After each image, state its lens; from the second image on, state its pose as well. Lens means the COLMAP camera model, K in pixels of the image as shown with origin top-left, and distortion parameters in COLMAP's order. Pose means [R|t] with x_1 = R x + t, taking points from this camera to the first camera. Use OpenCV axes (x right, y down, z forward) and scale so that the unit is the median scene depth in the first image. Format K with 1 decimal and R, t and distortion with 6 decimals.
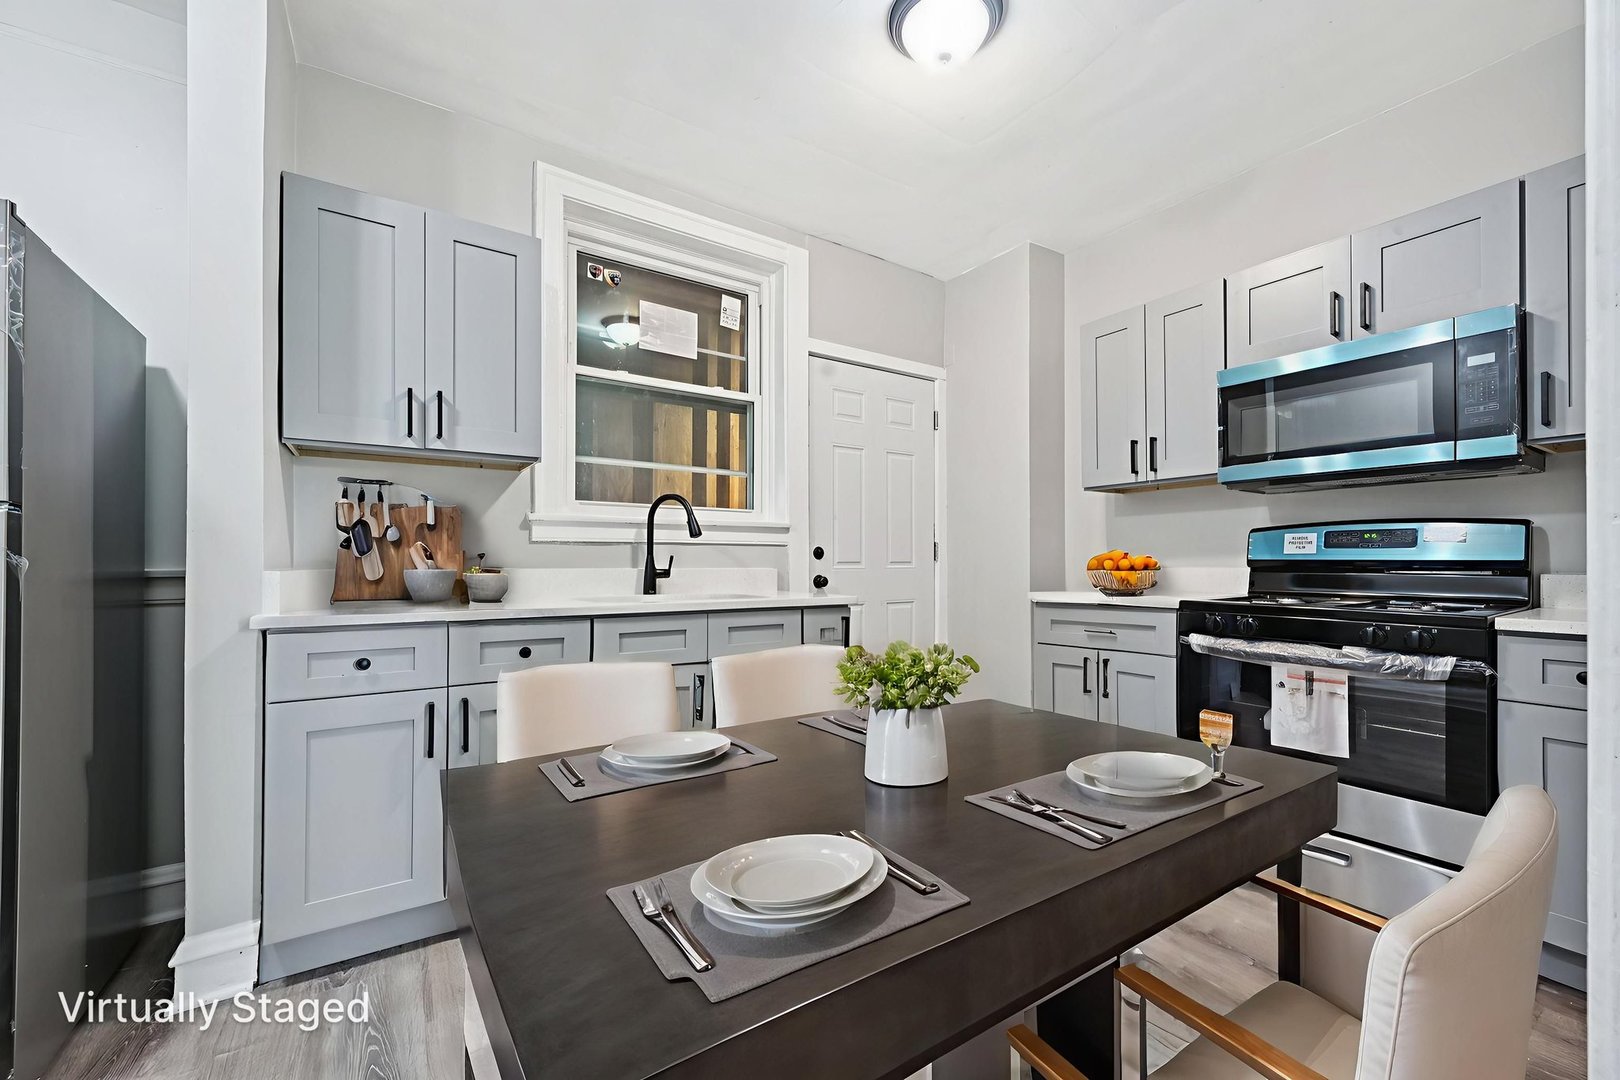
lens RADIAL K [[642.9, 0, 810.7], [0, 642.9, 558.0], [0, 0, 1]] dist [0.000650, 0.000329]
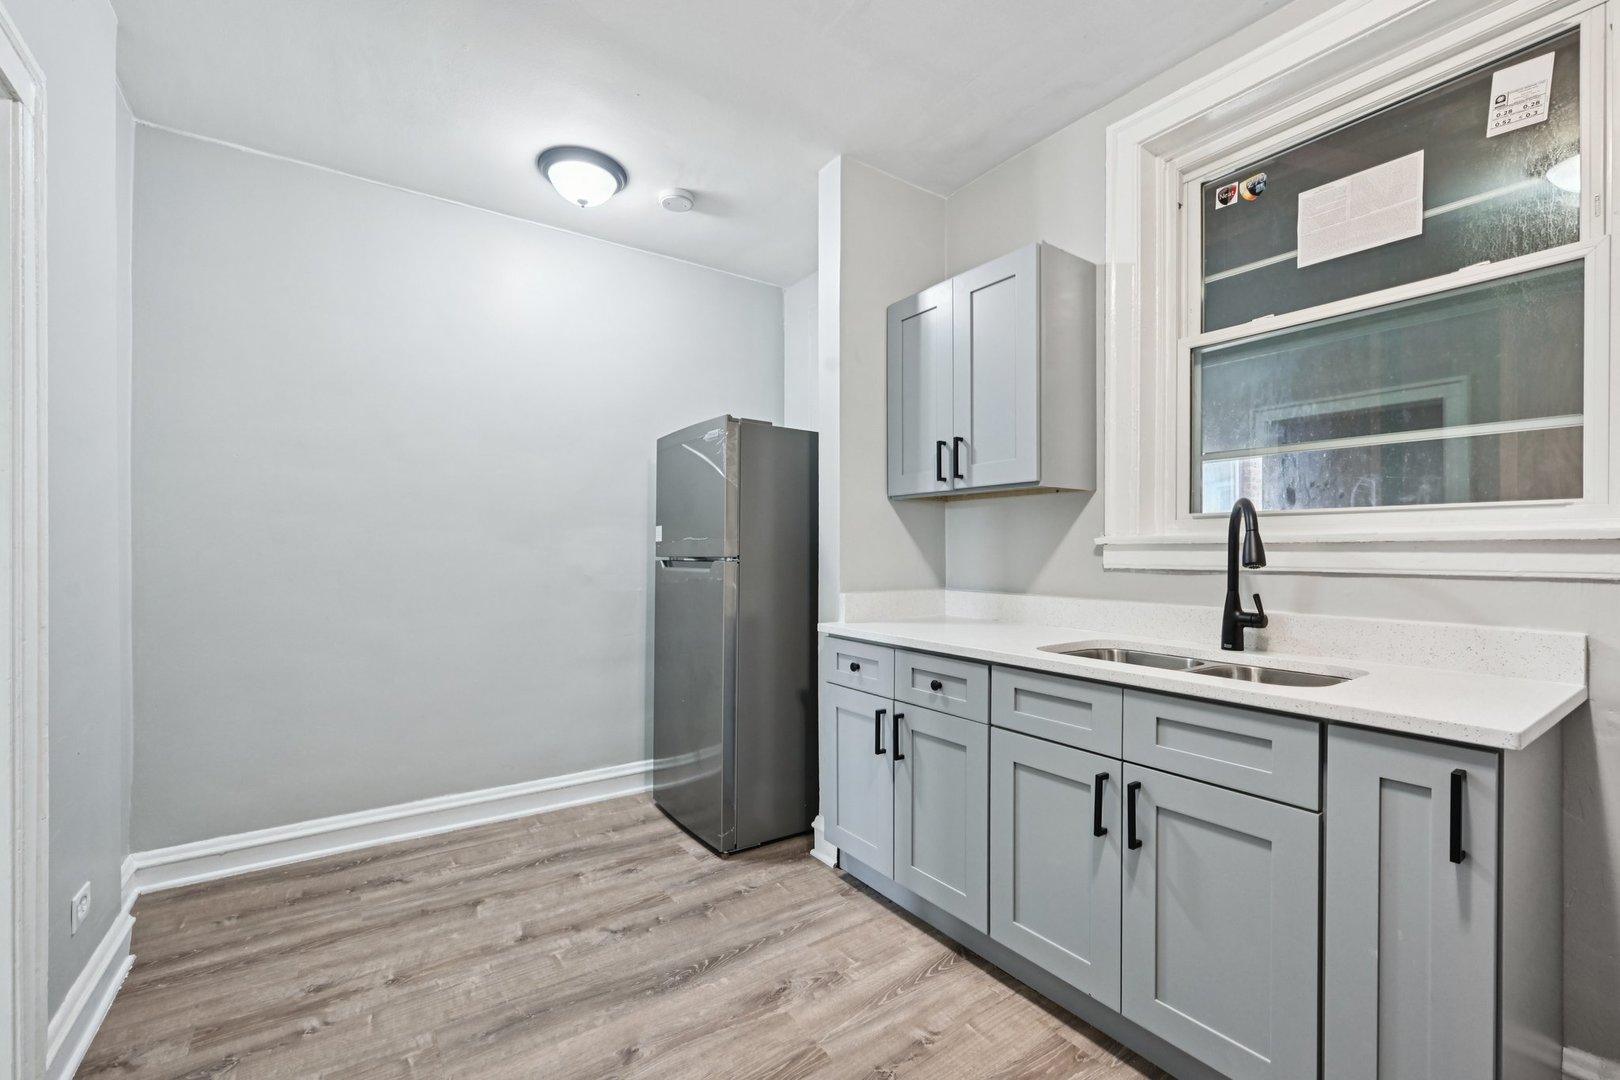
lens RADIAL K [[689.8, 0, 810.0], [0, 689.8, 540.0], [0, 0, 1]] dist [0.001425, 0.000369]
pose [[0.025965, -0.008614, -0.999626, 0.622204], [0.006174, 0.999945, -0.008456, -0.074412], [0.999644, -0.005952, 0.026017, 0.729754]]
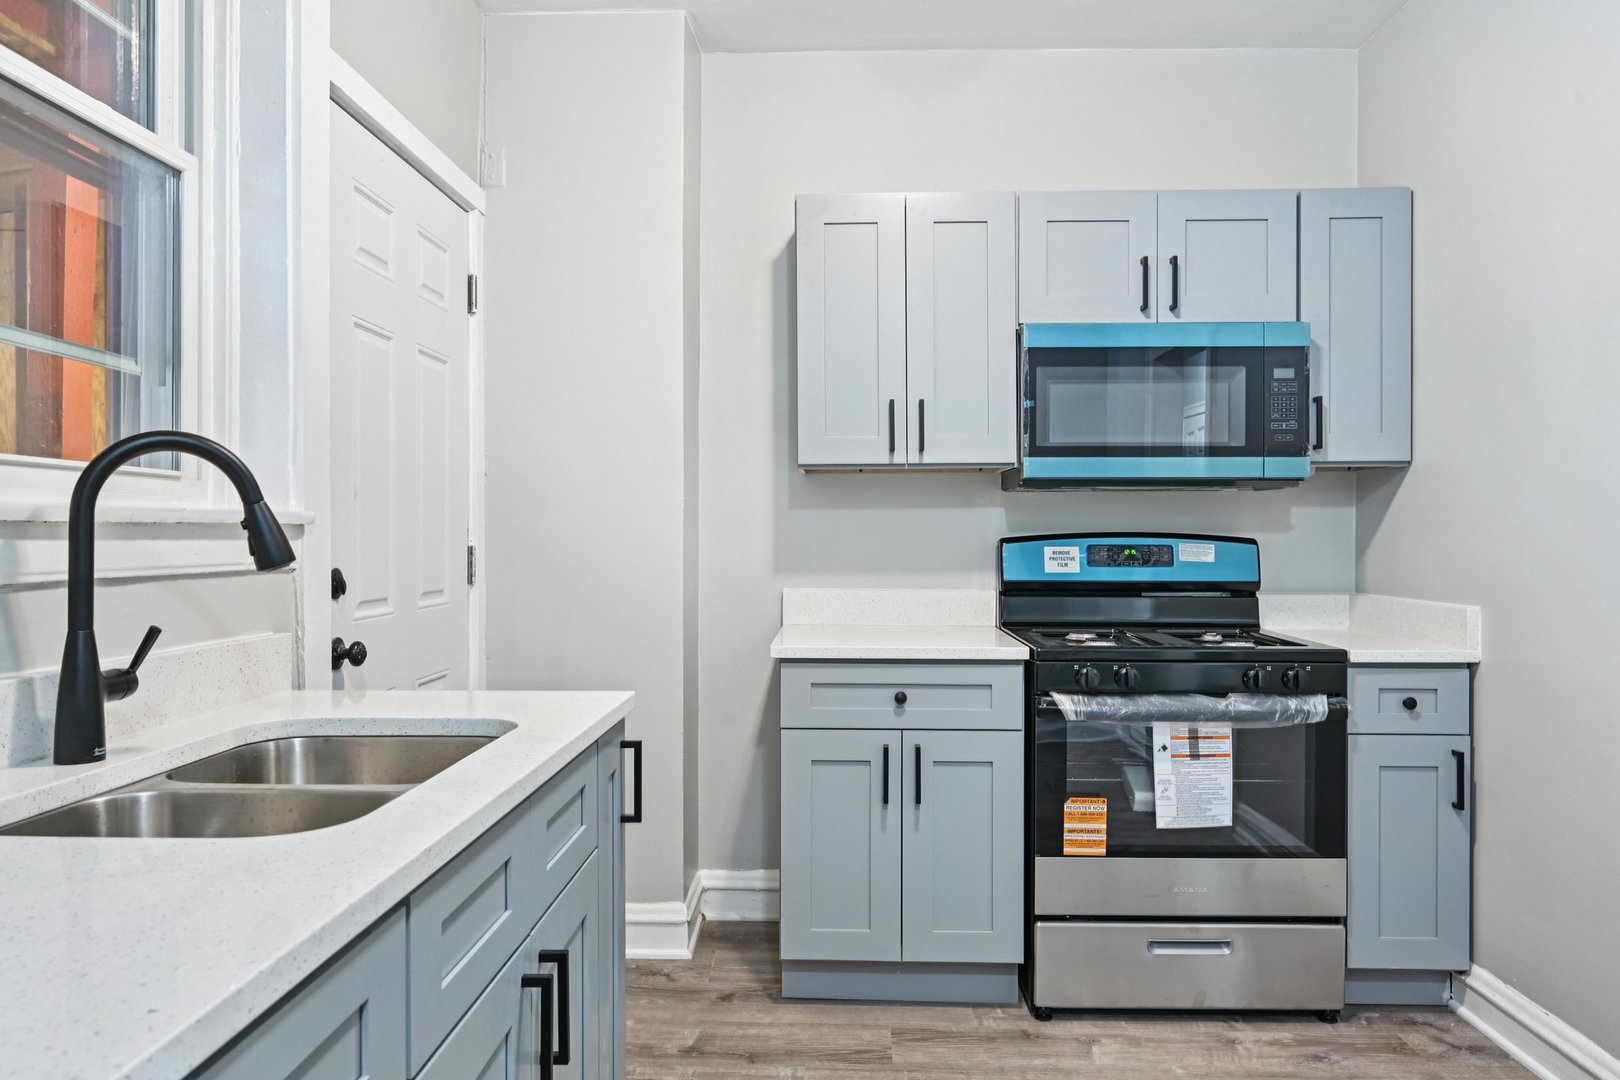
lens RADIAL K [[1129.2, 0, 810.0], [0, 1129.2, 540.0], [0, 0, 1]] dist [-0.008716, -0.002325]
pose [[0.581276, -0.004052, 0.813696, -0.649178], [-0.003563, 0.999965, 0.007525, -0.068783], [-0.813698, -0.007273, 0.581242, 0.560412]]
